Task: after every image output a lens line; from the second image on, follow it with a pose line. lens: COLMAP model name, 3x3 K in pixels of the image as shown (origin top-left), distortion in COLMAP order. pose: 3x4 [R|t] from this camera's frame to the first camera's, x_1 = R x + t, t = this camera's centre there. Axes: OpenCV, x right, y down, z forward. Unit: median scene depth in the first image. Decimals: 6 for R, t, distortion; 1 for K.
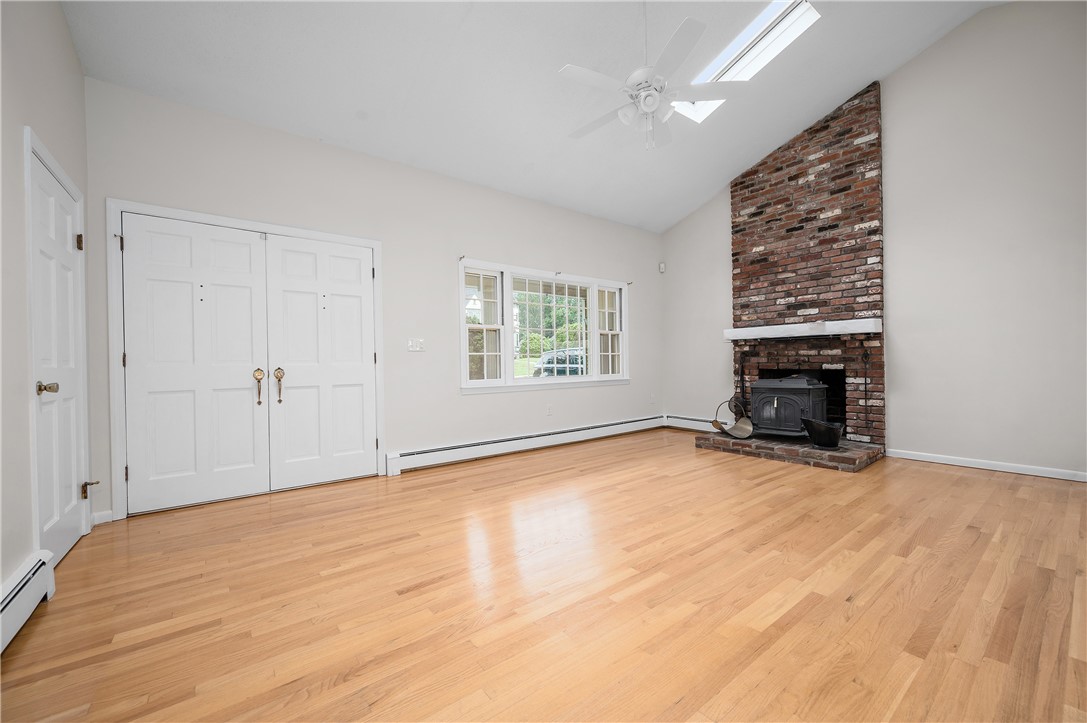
lens RADIAL K [[428.9, 0, 543.5], [0, 428.9, 361.5], [0, 0, 1]] dist [0.000273, 0.000031]
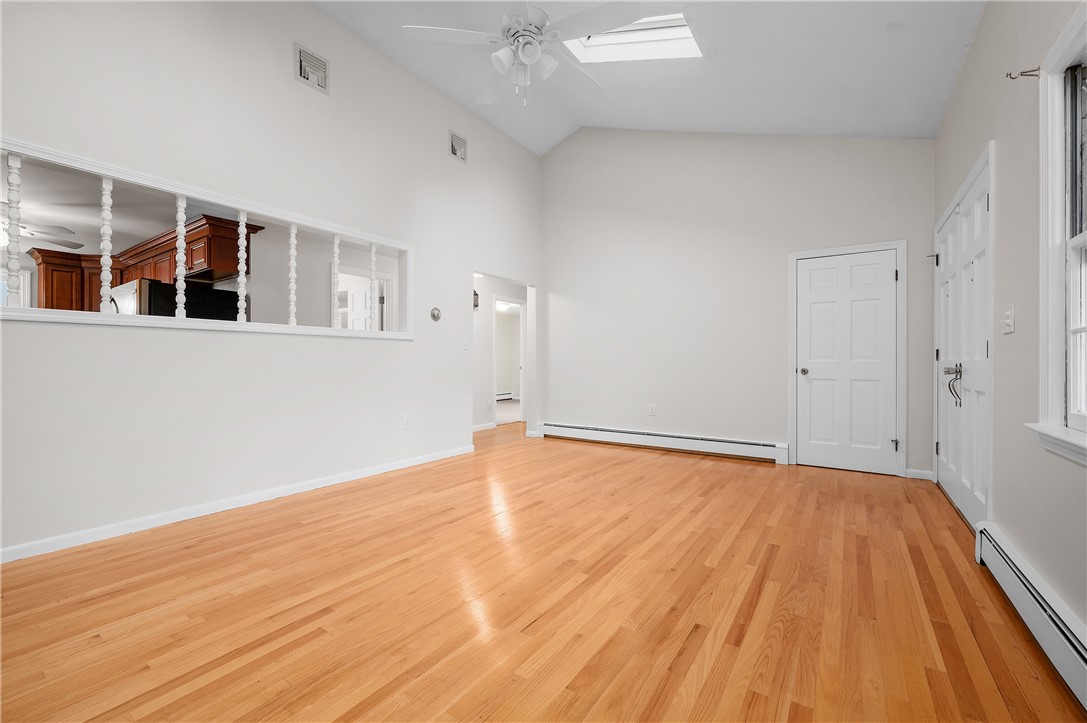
lens RADIAL K [[455.7, 0, 543.5], [0, 455.7, 361.5], [0, 0, 1]] dist [-0.000720, -0.000099]
pose [[-0.949908, 0.011662, -0.312313, 0.516010], [0.014420, 0.999875, -0.006522, 0.004111], [0.312198, -0.010699, -0.949957, 1.937916]]
